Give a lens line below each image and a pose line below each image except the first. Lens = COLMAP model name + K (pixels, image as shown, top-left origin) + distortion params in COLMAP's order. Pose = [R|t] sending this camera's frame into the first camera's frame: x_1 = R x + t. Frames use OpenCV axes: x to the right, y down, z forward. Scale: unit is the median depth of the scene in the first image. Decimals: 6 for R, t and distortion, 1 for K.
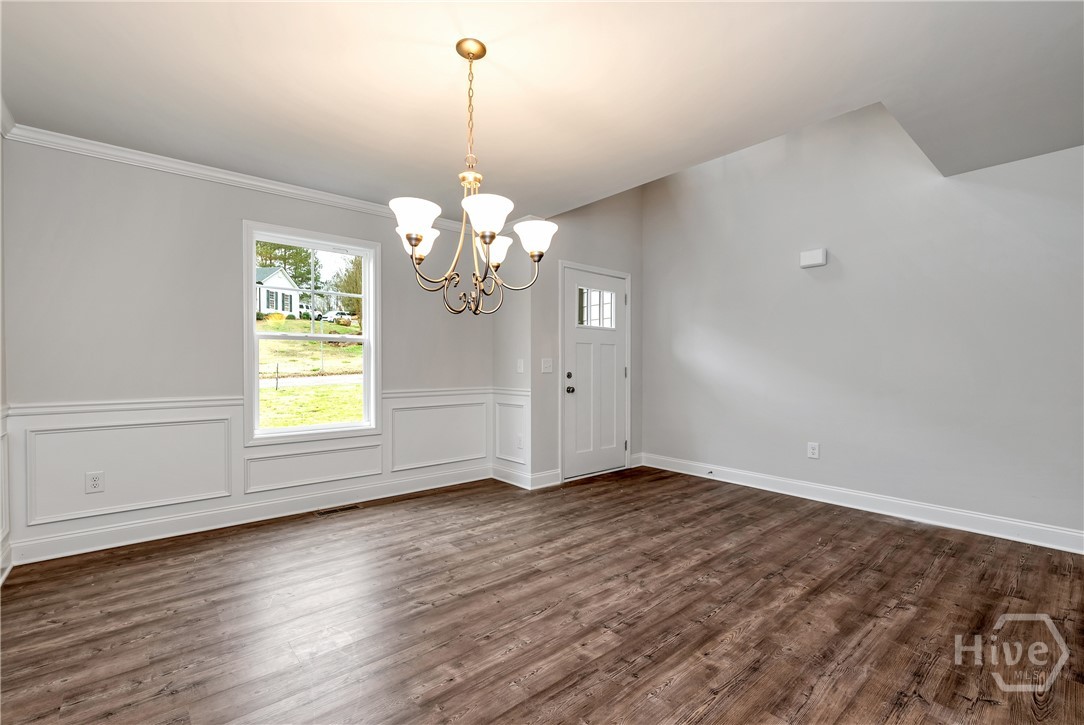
lens RADIAL K [[473.2, 0, 545.2], [0, 473.2, 366.3], [0, 0, 1]] dist [0.002123, -0.000072]
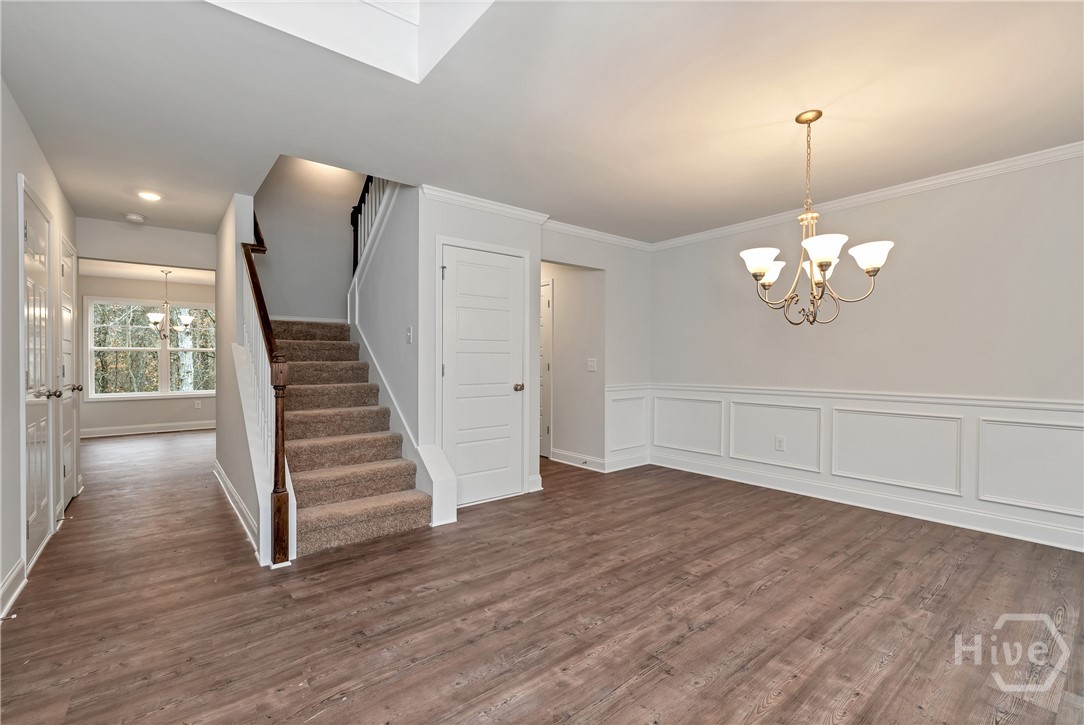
lens RADIAL K [[473.2, 0, 545.2], [0, 473.2, 366.3], [0, 0, 1]] dist [0.002123, -0.000072]
pose [[-0.999644, -0.000995, 0.026651, 0.380976], [-0.000647, 0.999914, 0.013061, -0.009289], [-0.026662, 0.013039, -0.999559, 1.733536]]
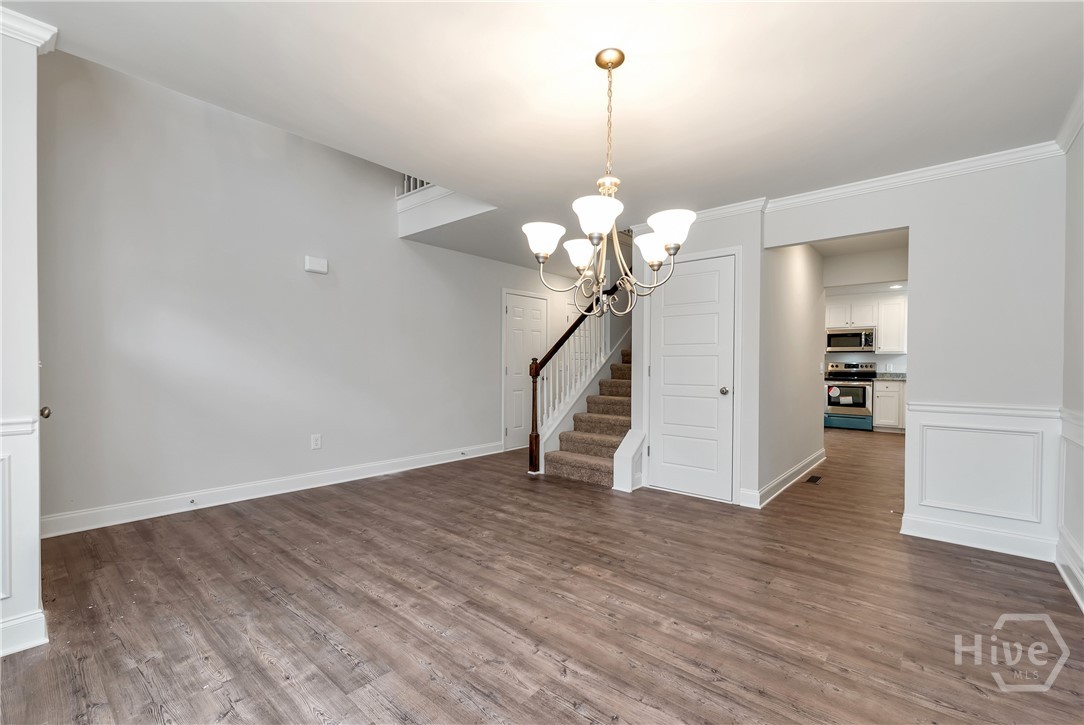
lens RADIAL K [[473.2, 0, 545.2], [0, 473.2, 366.3], [0, 0, 1]] dist [0.002123, -0.000072]
pose [[-0.152310, -0.005511, 0.988317, -0.869248], [-0.004310, 0.999979, 0.004912, -0.000772], [-0.988323, -0.003511, -0.152330, 0.981015]]
